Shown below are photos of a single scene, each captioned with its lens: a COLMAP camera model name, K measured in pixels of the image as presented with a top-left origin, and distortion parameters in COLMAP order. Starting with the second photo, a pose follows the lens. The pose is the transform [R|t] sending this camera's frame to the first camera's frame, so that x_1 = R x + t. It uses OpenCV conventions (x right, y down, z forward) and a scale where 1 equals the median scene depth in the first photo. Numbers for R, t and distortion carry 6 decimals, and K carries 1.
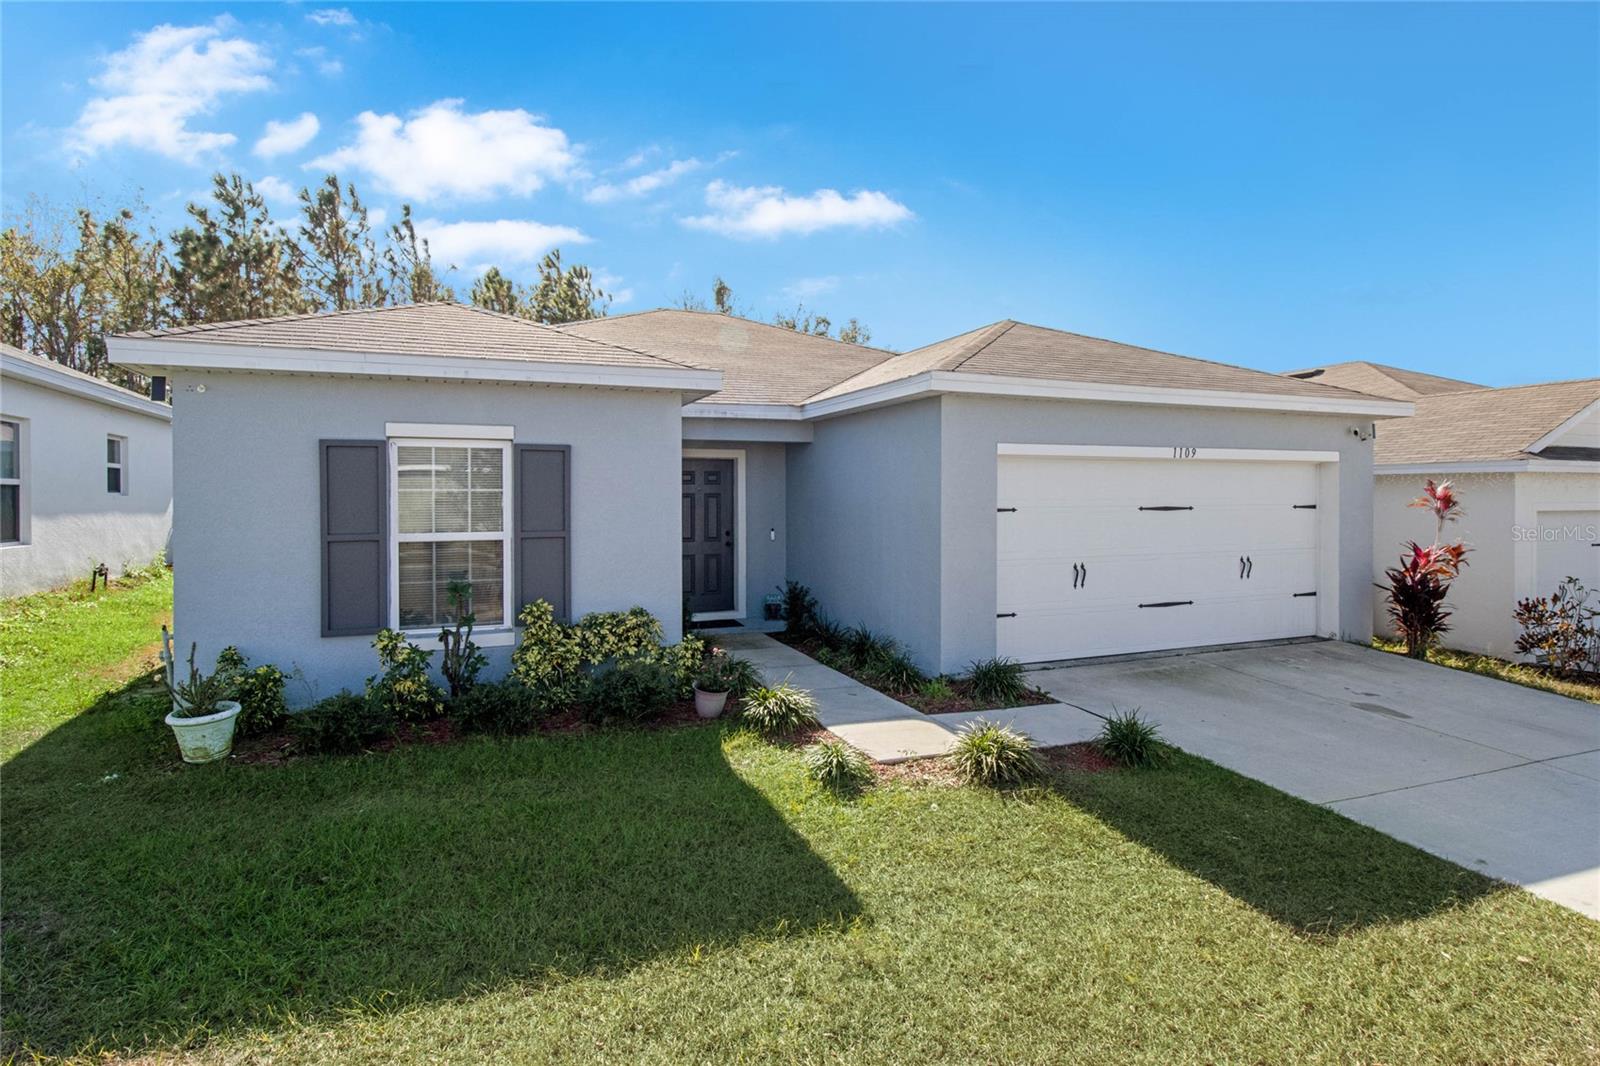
lens RADIAL K [[811.6, 0, 791.4], [0, 811.6, 508.6], [0, 0, 1]] dist [0.013968, -0.023361]
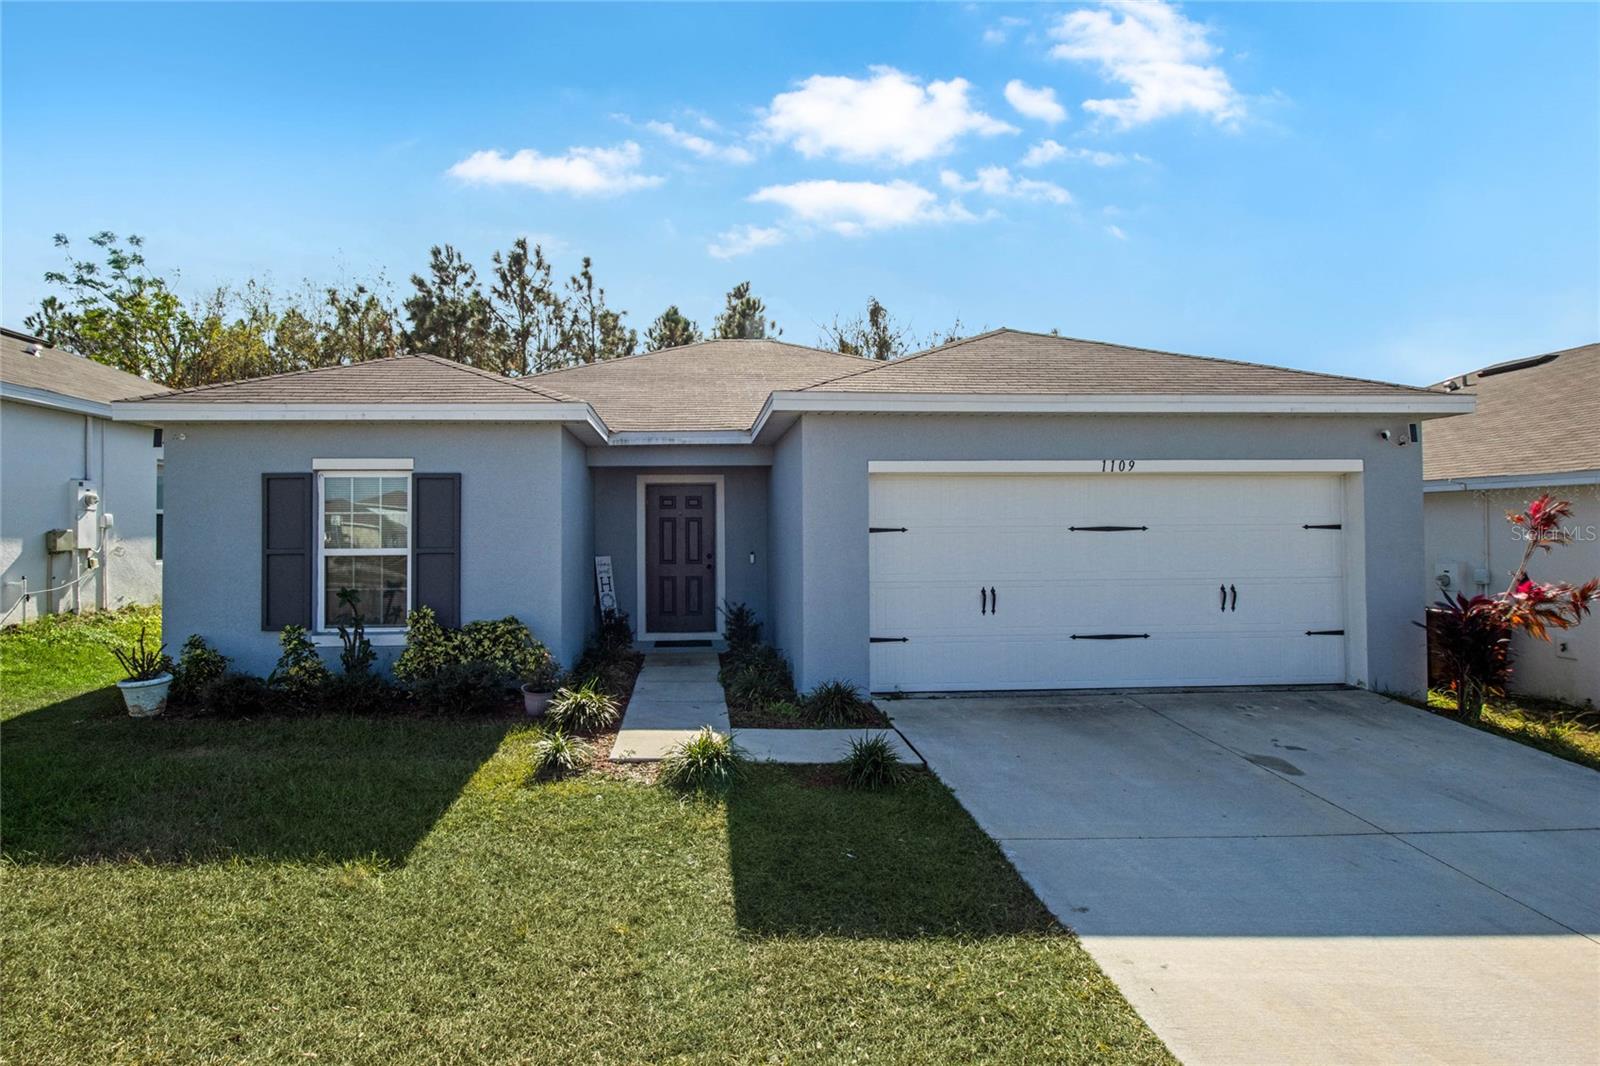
lens RADIAL K [[875.8, 0, 799.3], [0, 875.8, 513.9], [0, 0, 1]] dist [-0.004902, -0.000761]
pose [[0.949942, -0.009654, -0.312276, 0.484369], [-0.000353, 0.999489, -0.031976, 0.015933], [0.312425, 0.030485, 0.949453, -0.020912]]
